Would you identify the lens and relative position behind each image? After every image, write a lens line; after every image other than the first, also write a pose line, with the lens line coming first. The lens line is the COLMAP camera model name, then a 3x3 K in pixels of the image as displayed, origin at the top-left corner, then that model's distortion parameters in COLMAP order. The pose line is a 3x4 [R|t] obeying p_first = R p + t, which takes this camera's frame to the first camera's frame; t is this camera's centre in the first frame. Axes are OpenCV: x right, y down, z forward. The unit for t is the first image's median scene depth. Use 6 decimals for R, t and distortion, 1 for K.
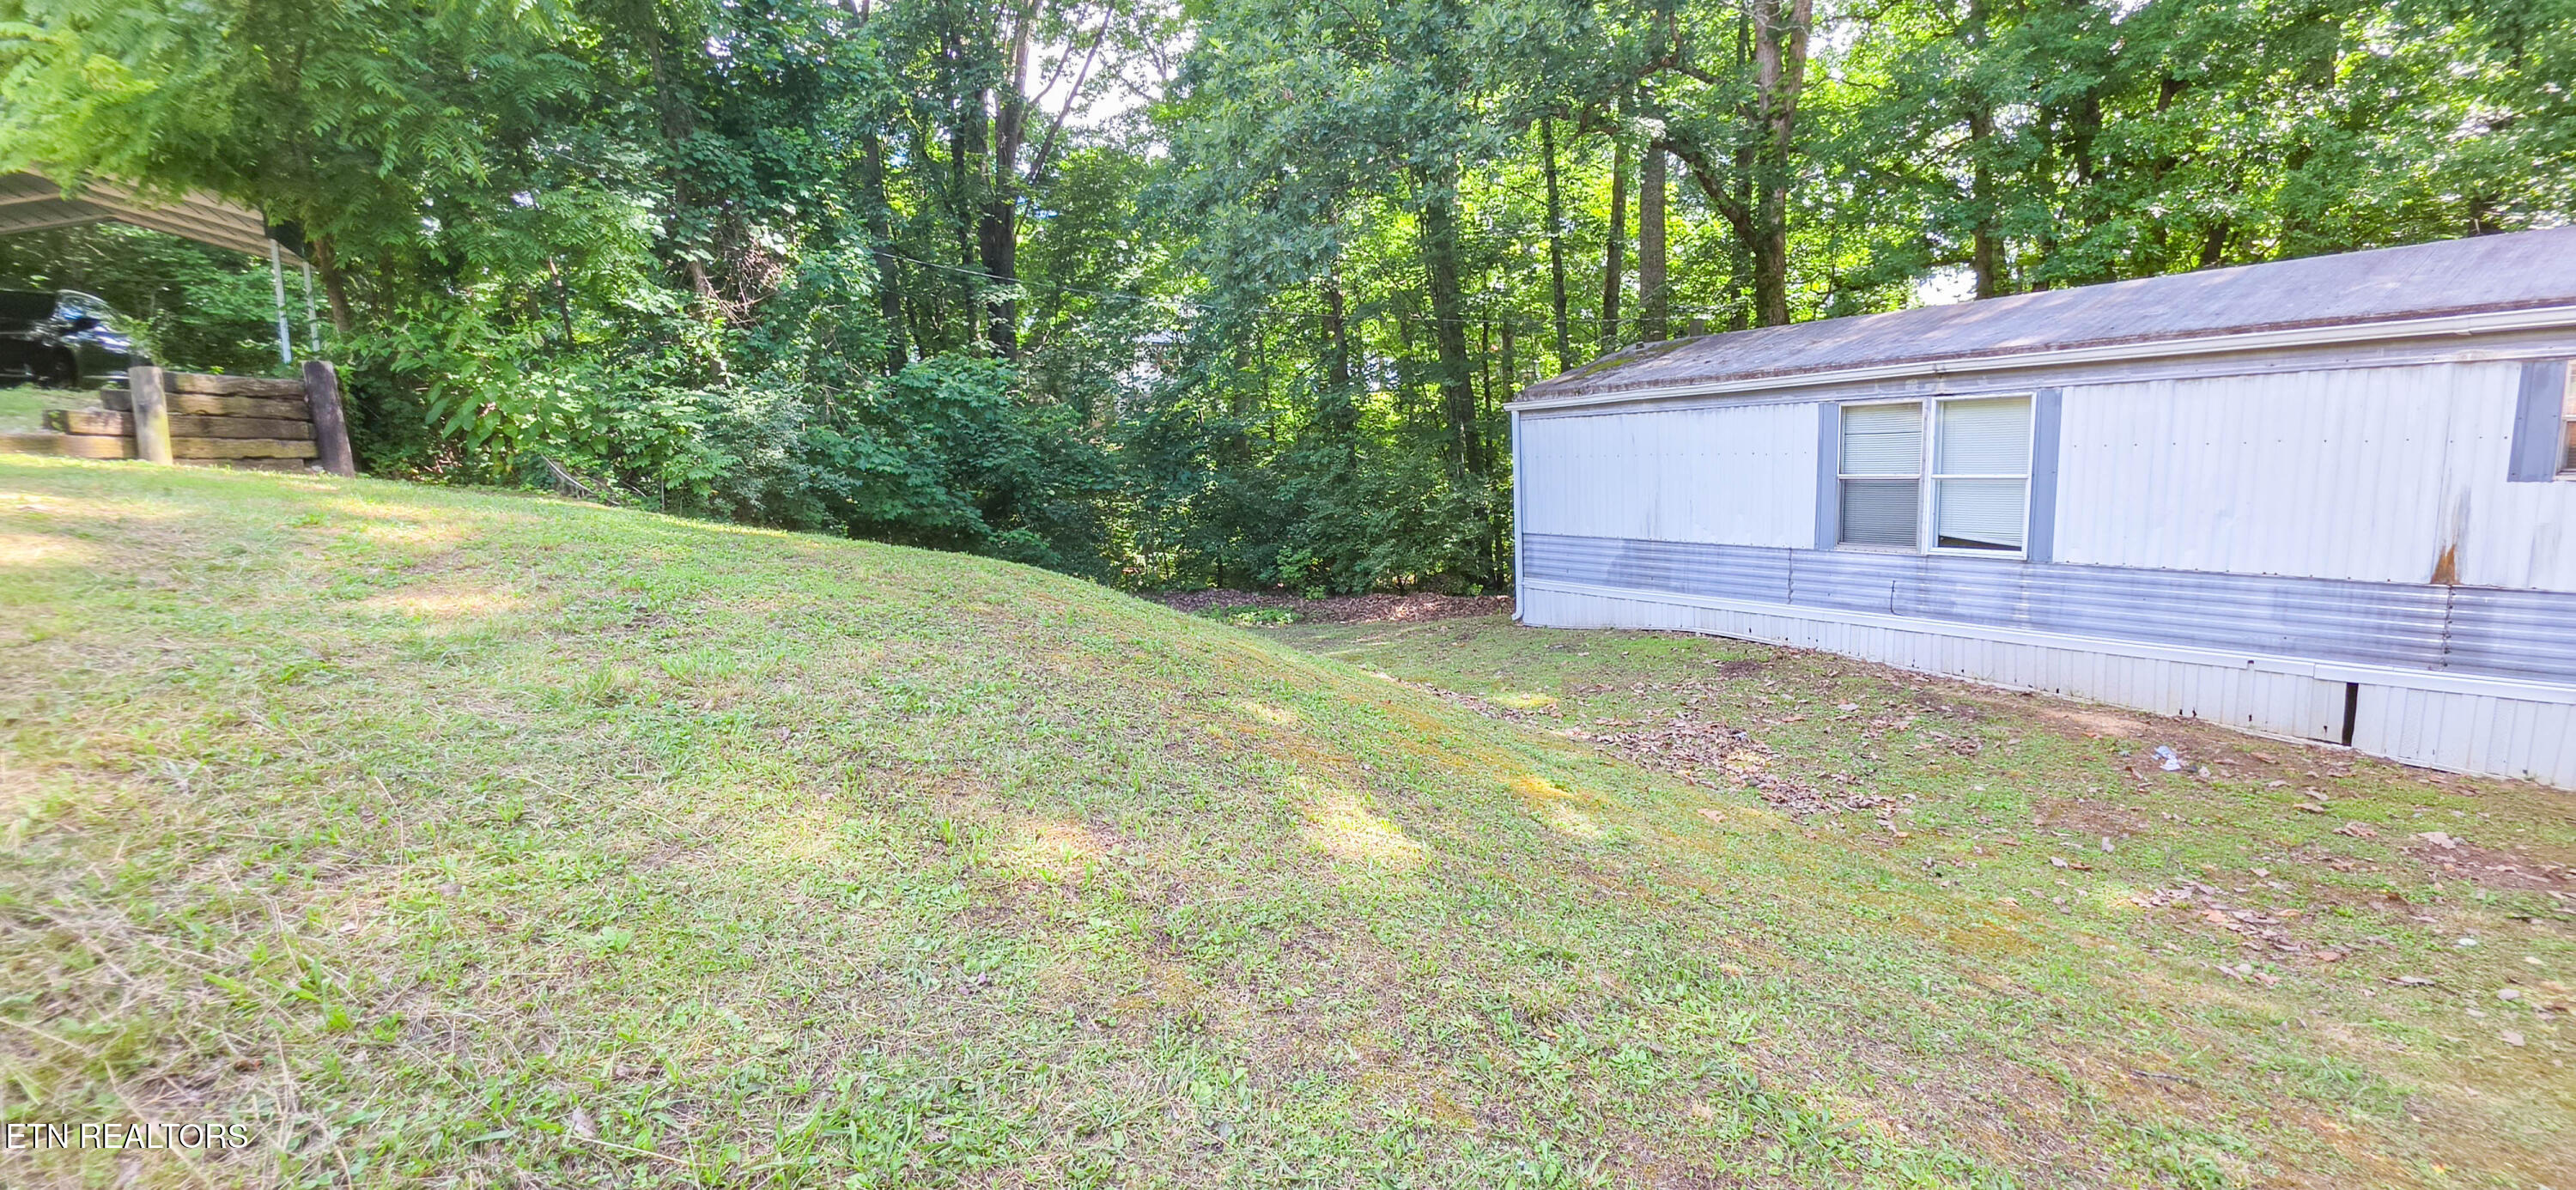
lens RADIAL K [[1018.7, 0, 1290.1], [0, 1018.7, 604.7], [0, 0, 1]] dist [0.003942, -0.006127]
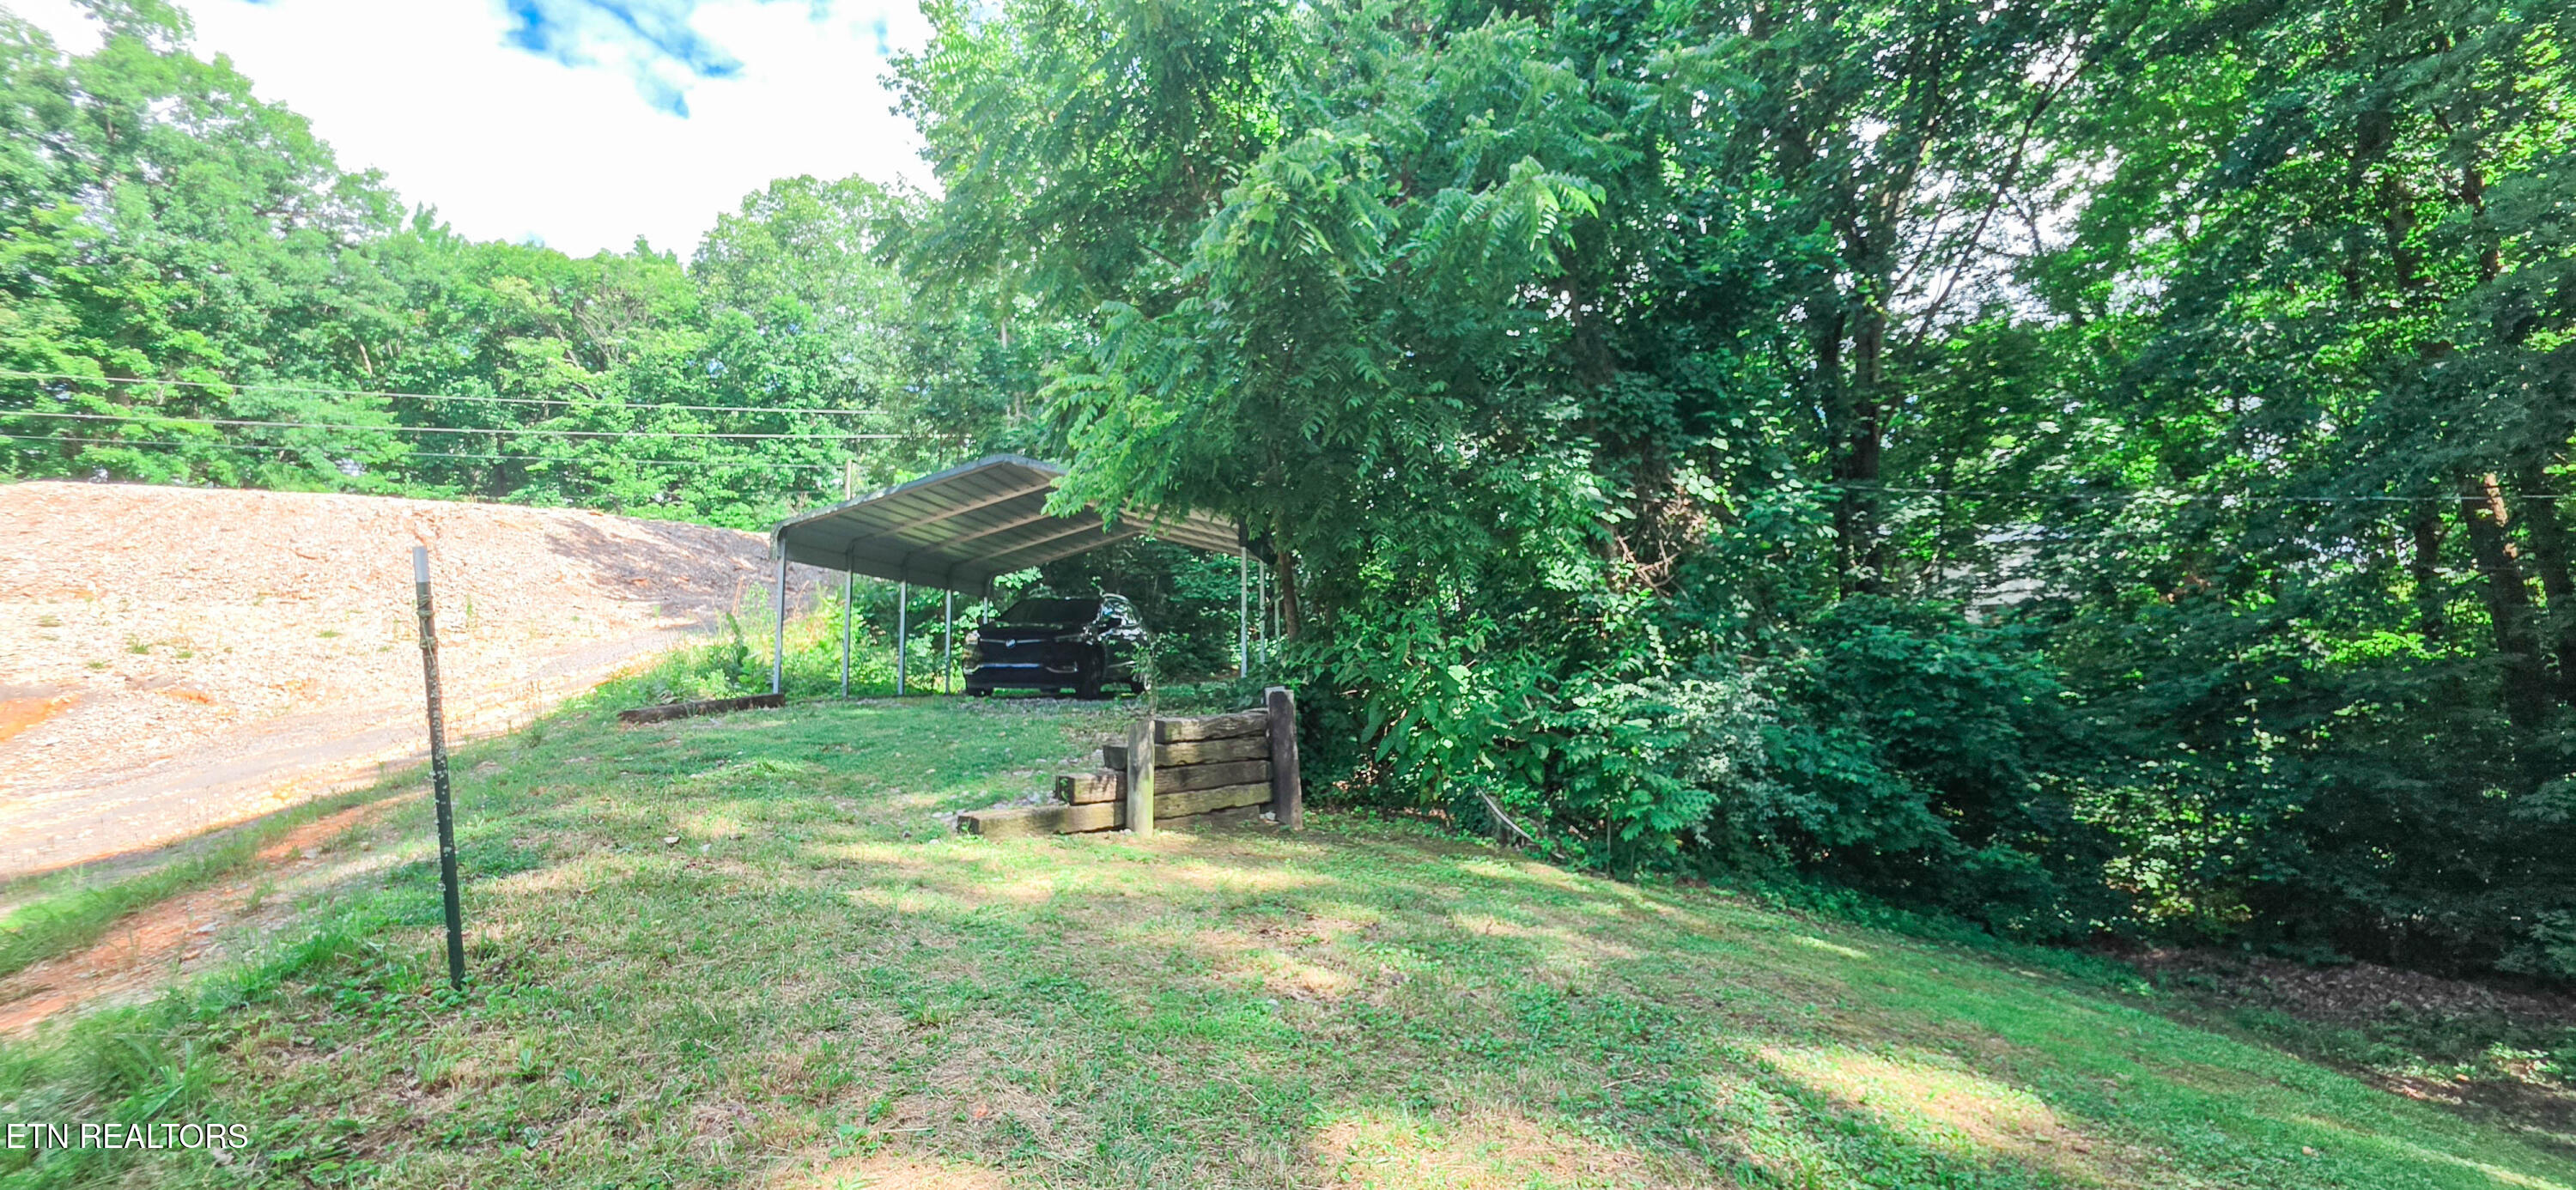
lens RADIAL K [[1018.7, 0, 1290.2], [0, 1018.7, 608.7], [0, 0, 1]] dist [0.003942, -0.006127]
pose [[0.767668, -0.047664, -0.639073, -0.389908], [-0.080490, 0.982162, -0.169939, -0.159245], [0.635773, 0.181896, 0.750138, 0.338616]]
